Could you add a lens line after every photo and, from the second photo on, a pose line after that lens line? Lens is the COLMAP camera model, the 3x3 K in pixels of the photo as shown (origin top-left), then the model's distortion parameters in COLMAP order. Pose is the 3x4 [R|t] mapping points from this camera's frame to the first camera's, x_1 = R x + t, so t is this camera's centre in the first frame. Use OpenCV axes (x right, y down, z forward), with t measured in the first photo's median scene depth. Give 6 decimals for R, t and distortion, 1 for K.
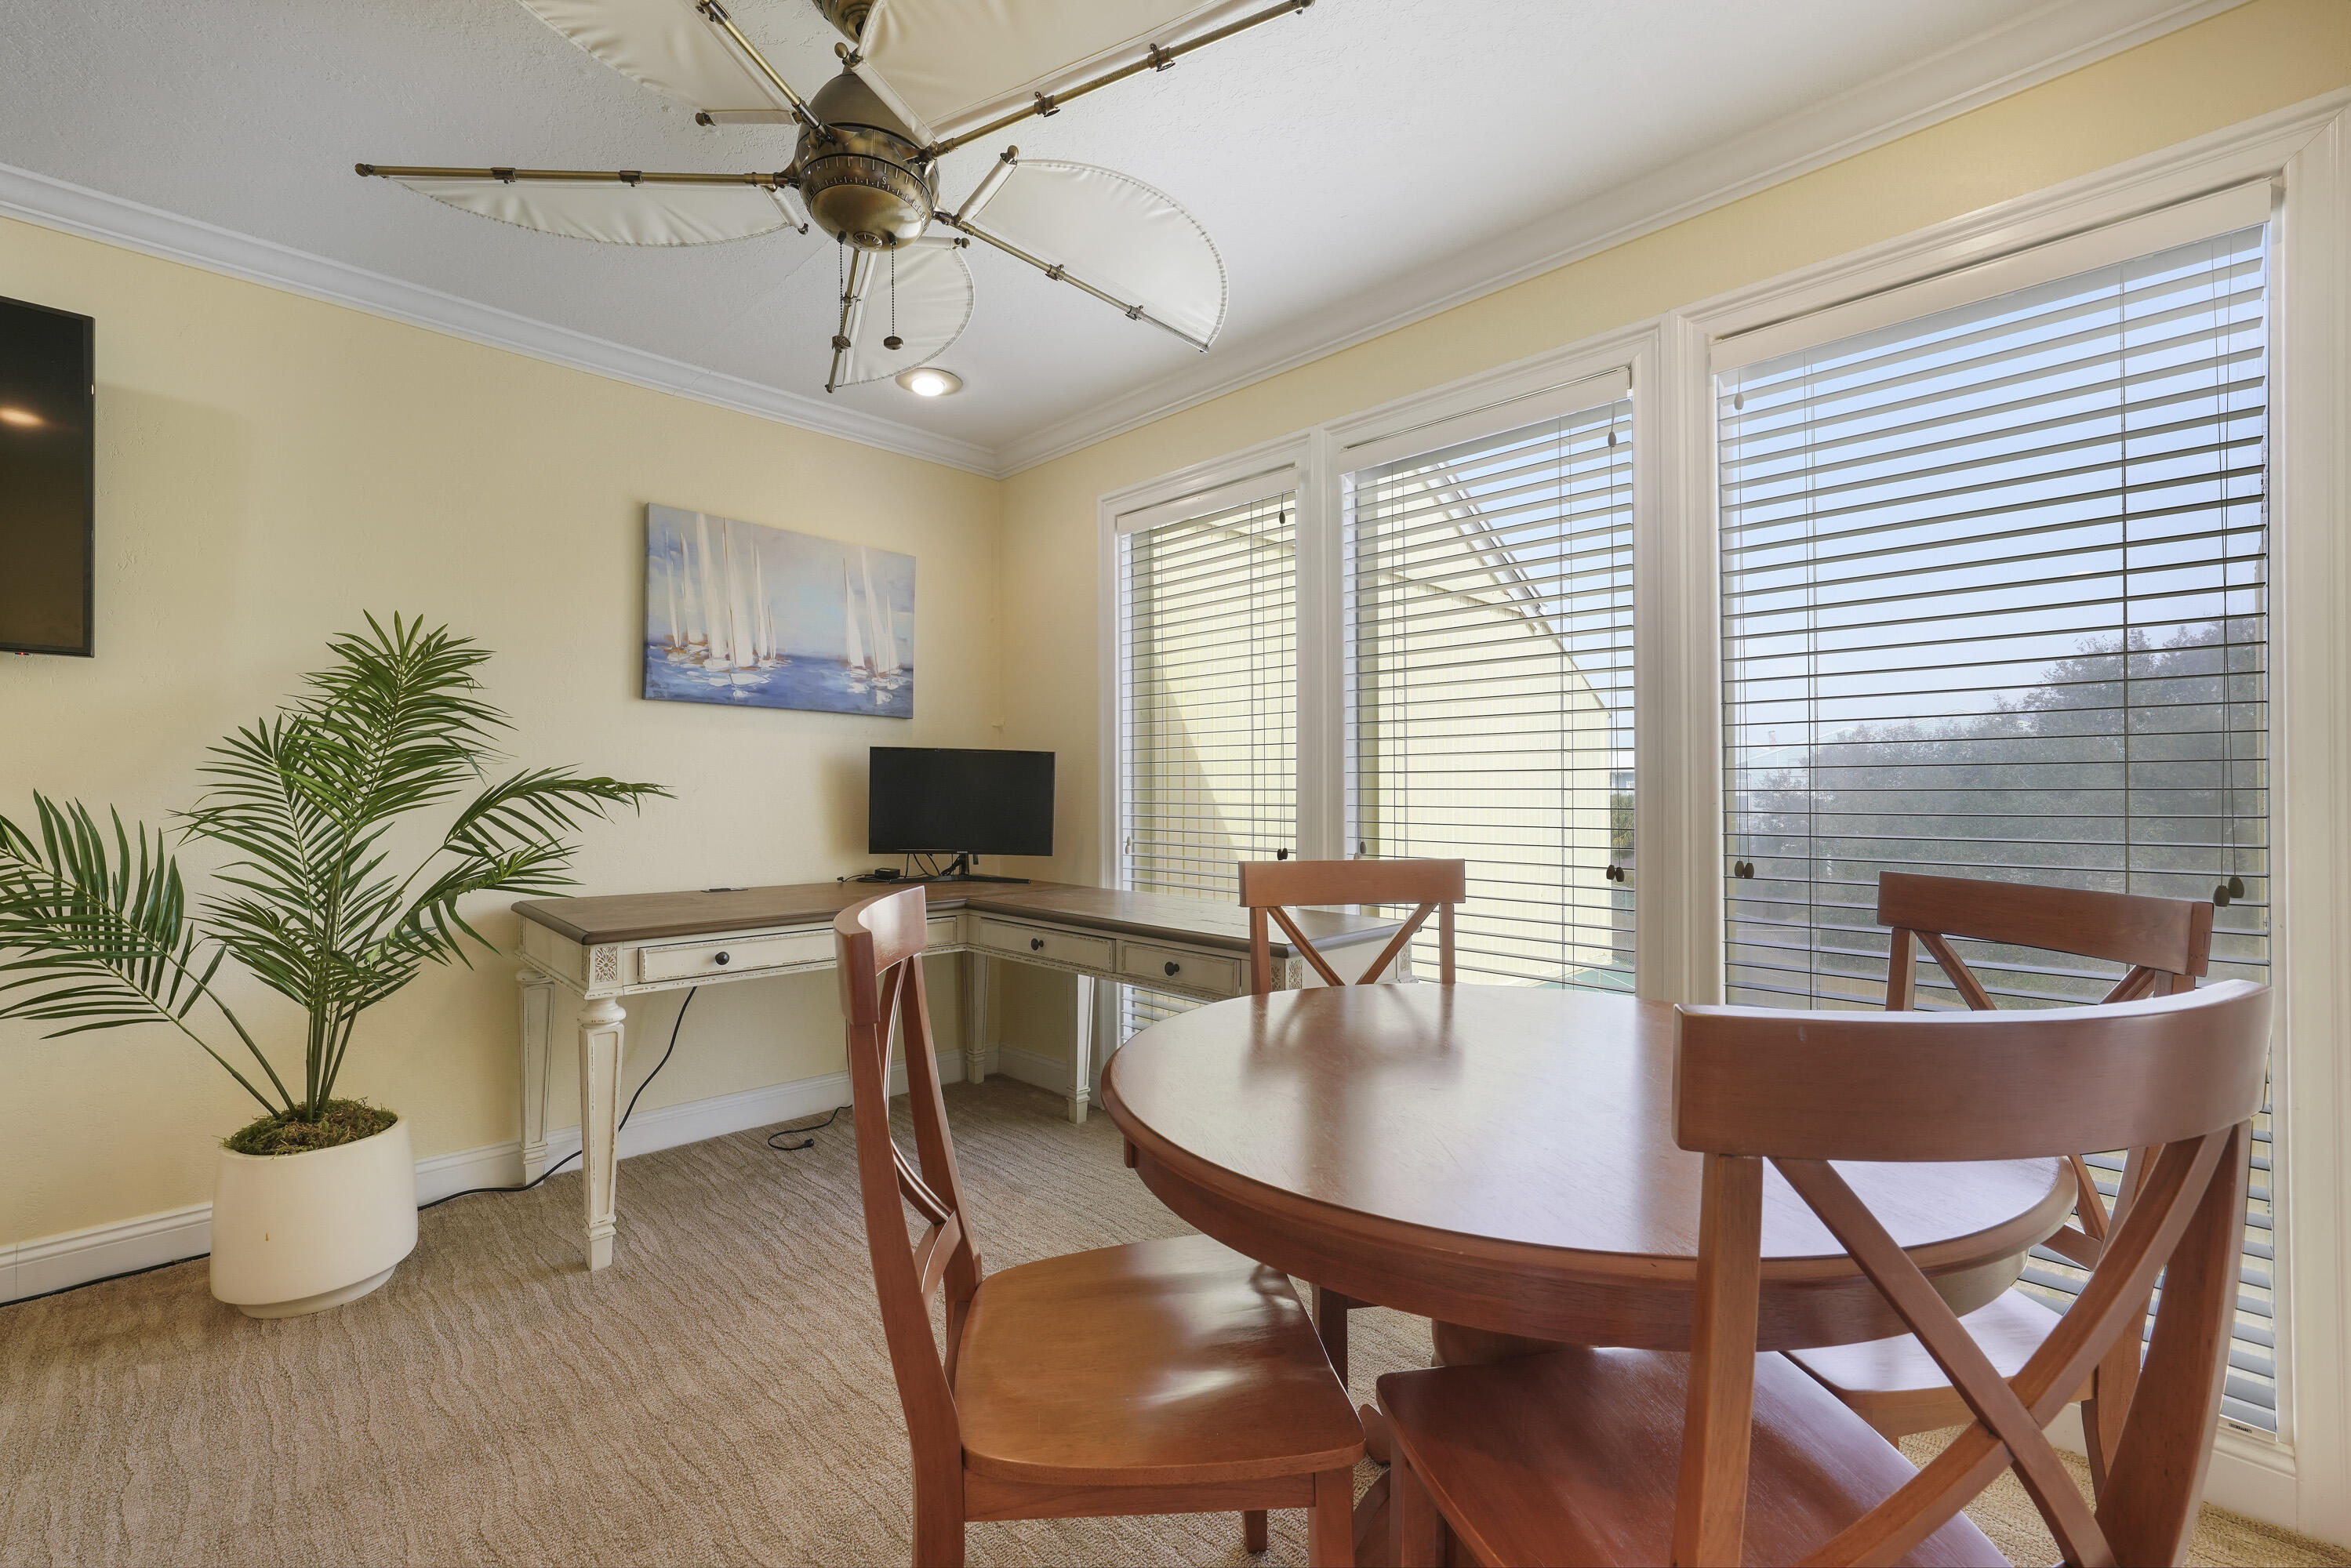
lens RADIAL K [[981.7, 0, 1171.3], [0, 981.7, 778.2], [0, 0, 1]] dist [-0.003871, 0.000882]
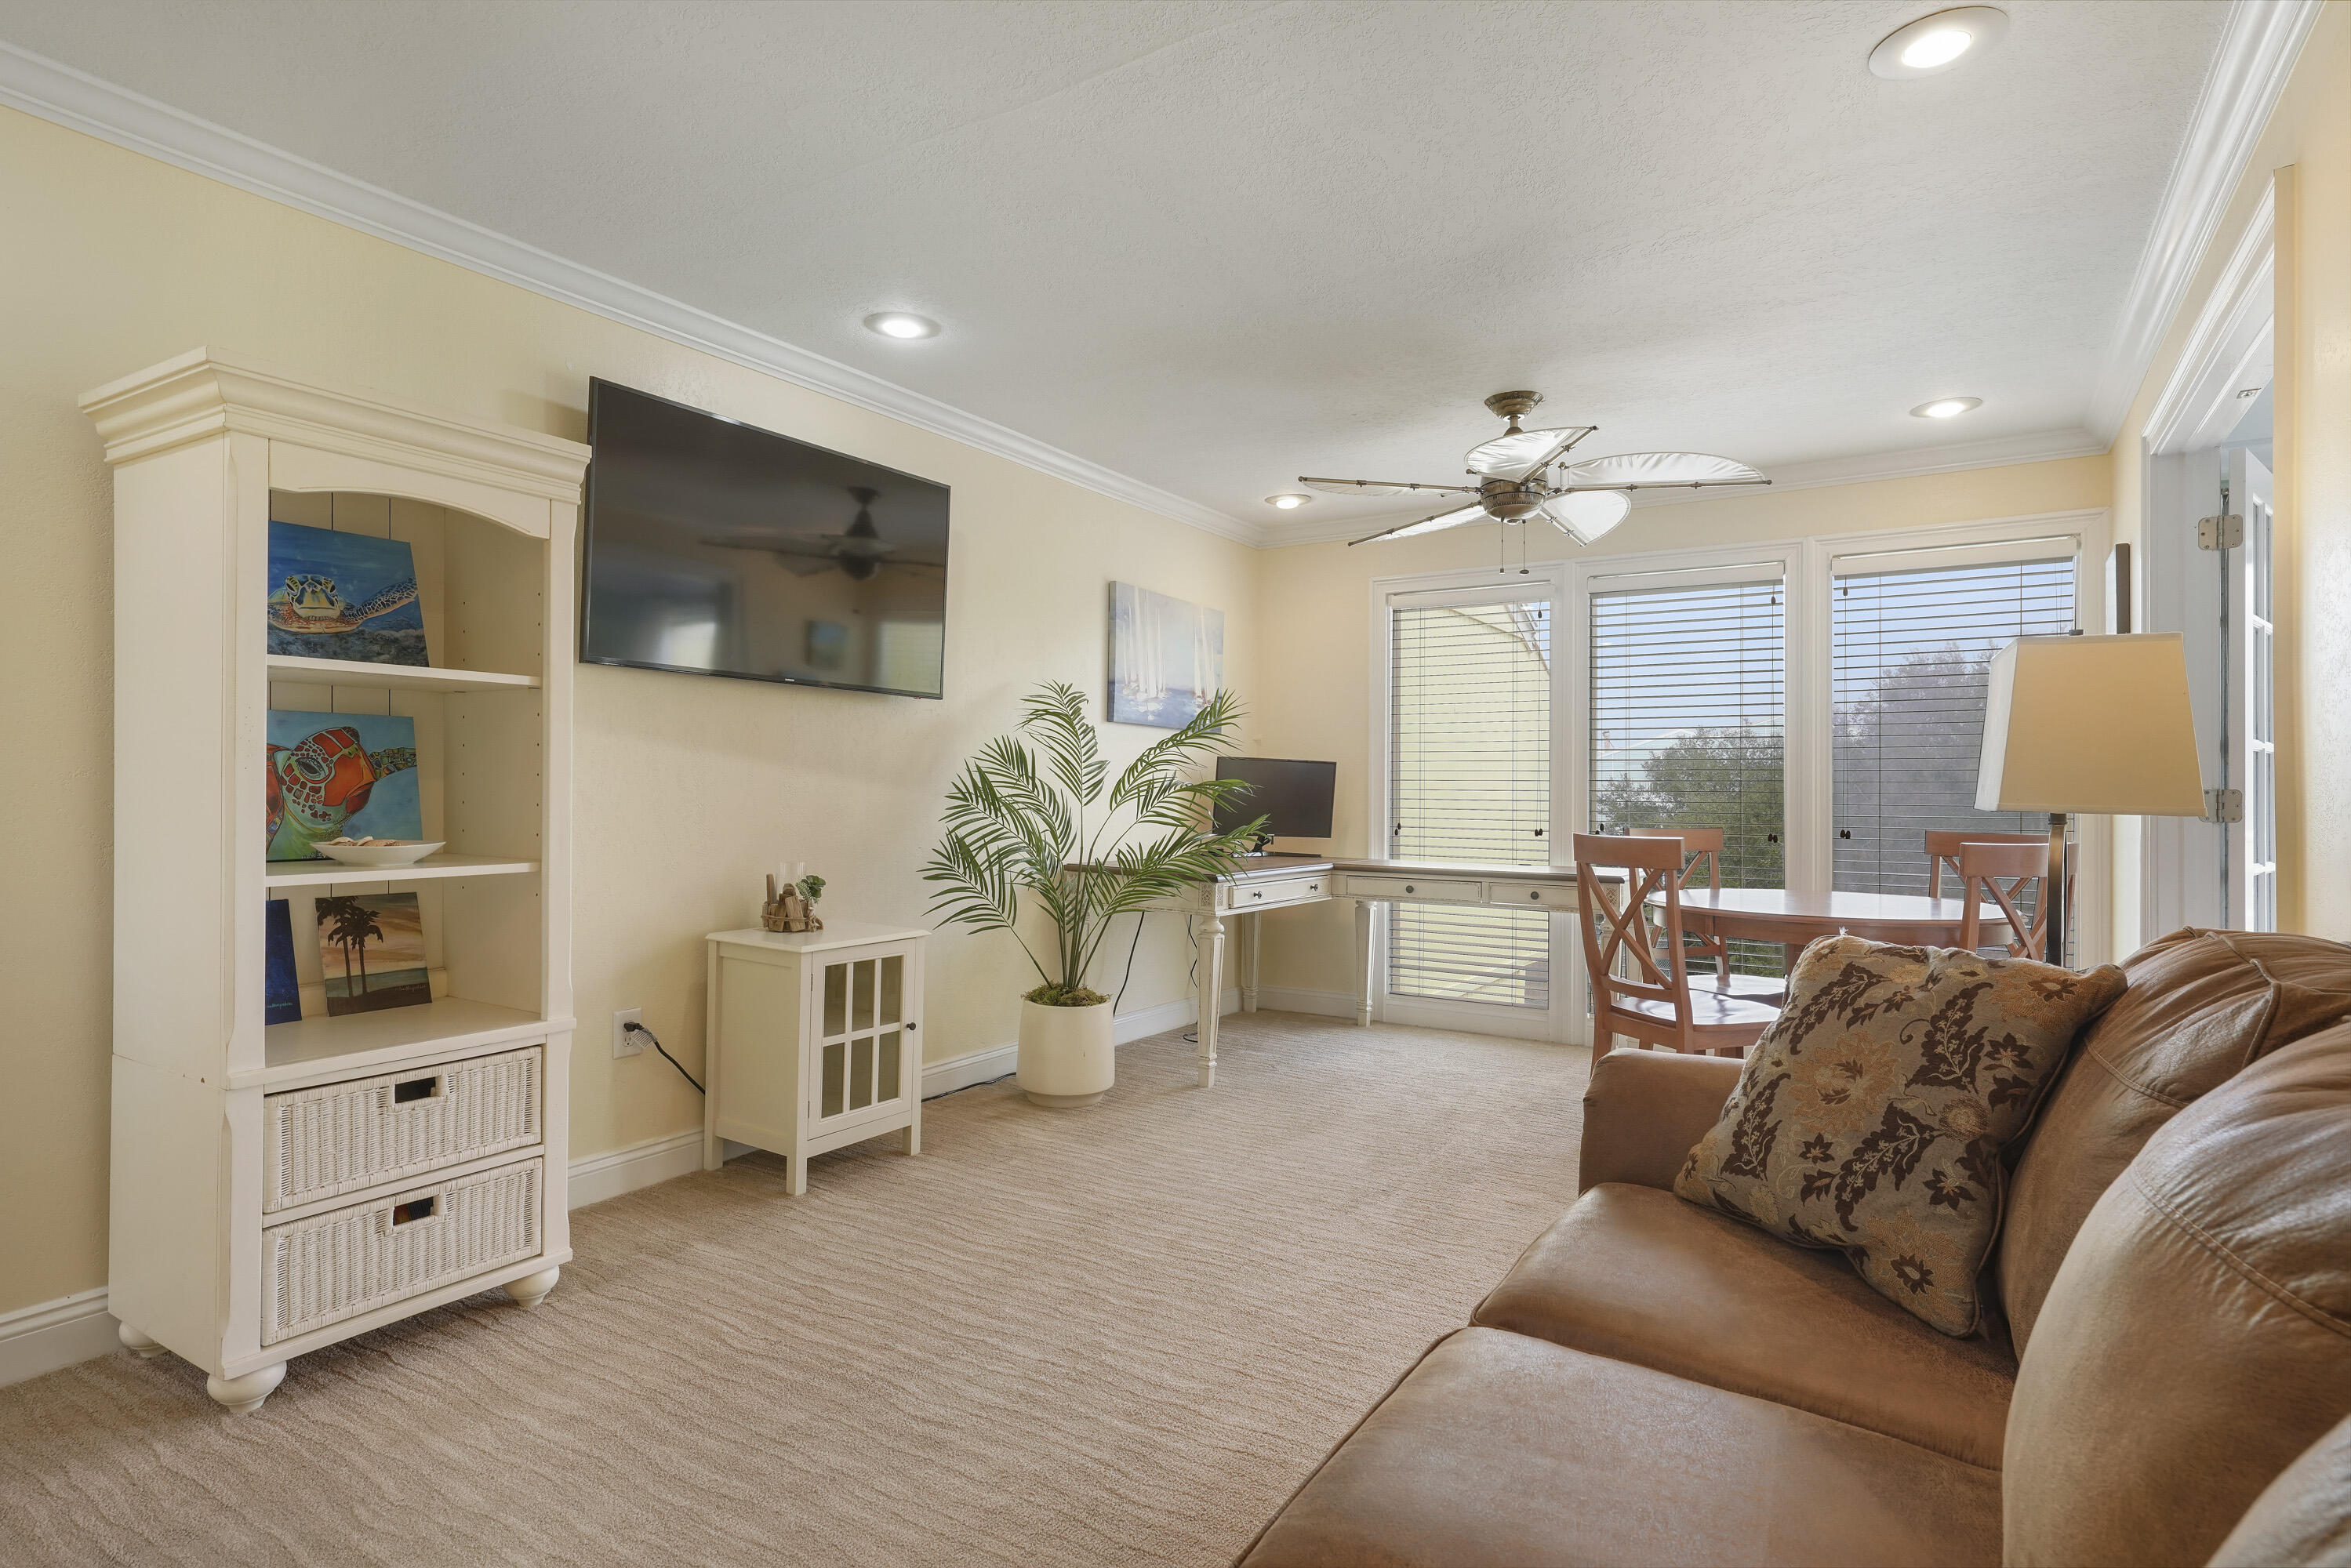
lens RADIAL K [[1242.0, 0, 1161.6], [0, 1242.0, 770.5], [0, 0, 1]] dist [0.013677, 0.000084]
pose [[0.974887, 0.011902, 0.222381, -0.816504], [-0.010410, 0.999915, -0.007882, 0.001549], [-0.222456, 0.005369, 0.974928, -0.699458]]
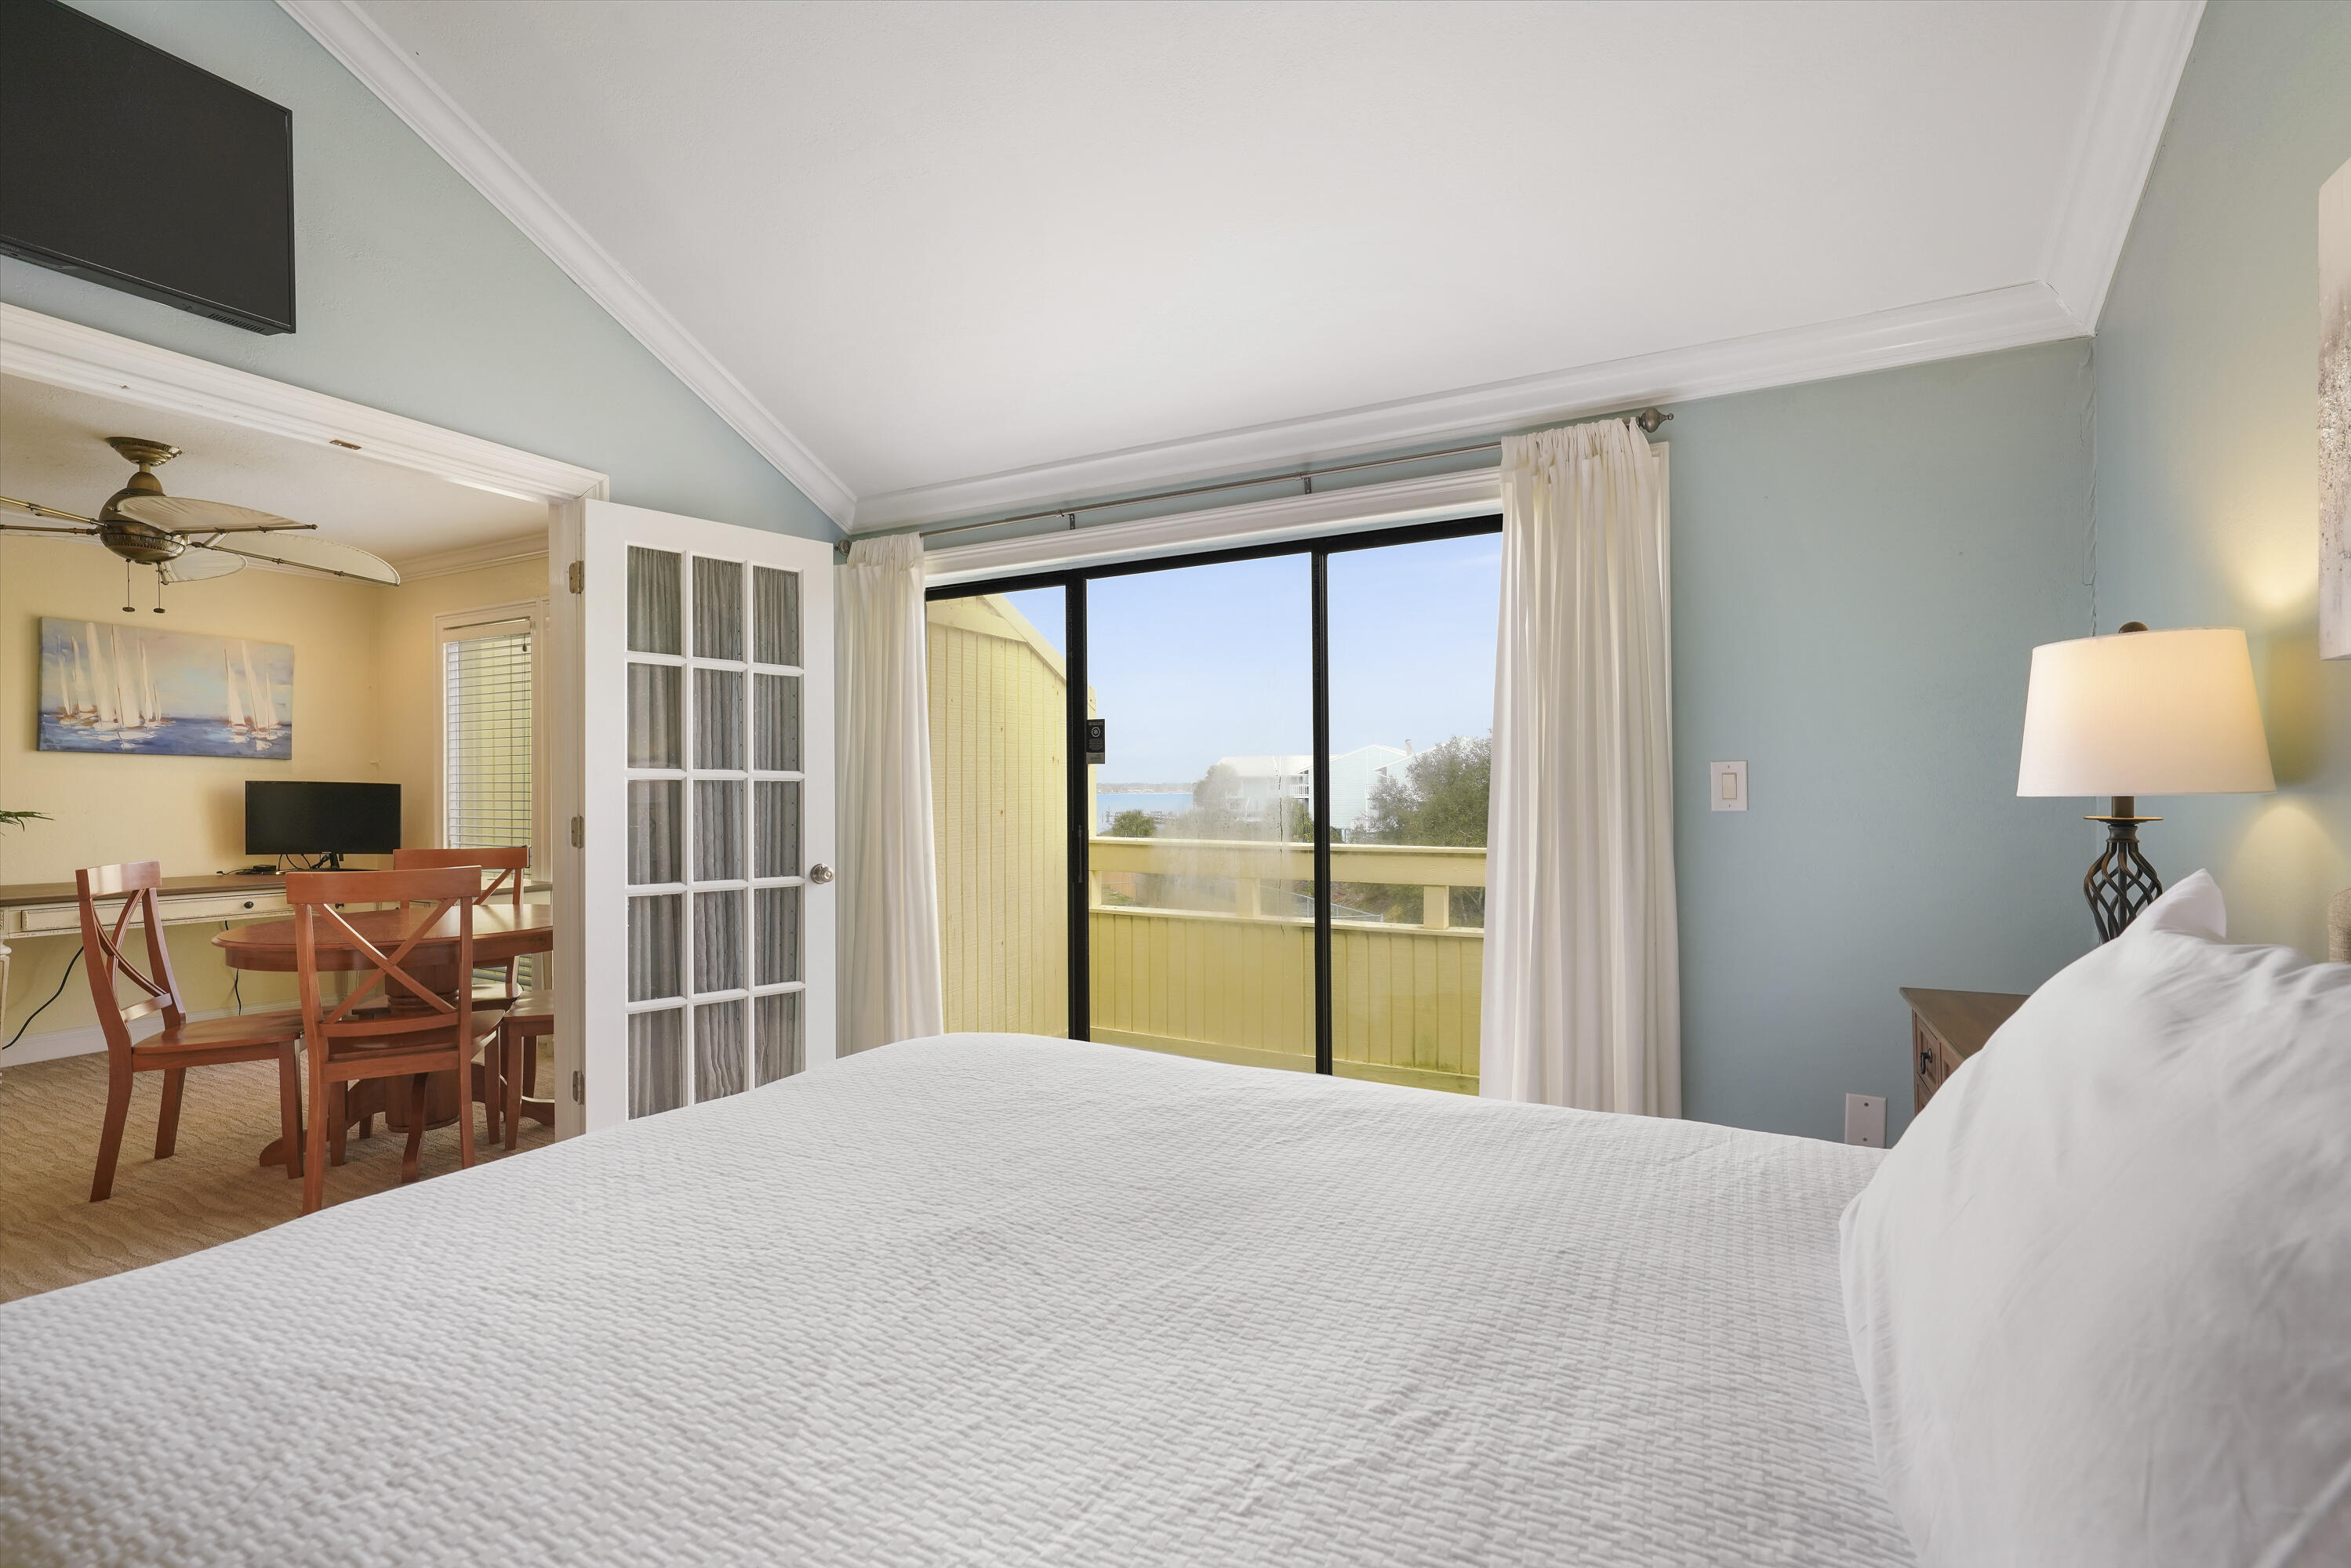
lens RADIAL K [[1038.0, 0, 1167.5], [0, 1038.0, 790.1], [0, 0, 1]] dist [0.004795, 0.001549]
pose [[0.961222, 0.000609, 0.275776, 0.616774], [-0.002992, 0.999962, 0.008220, -0.037812], [-0.275760, -0.008726, 0.961187, -0.914822]]
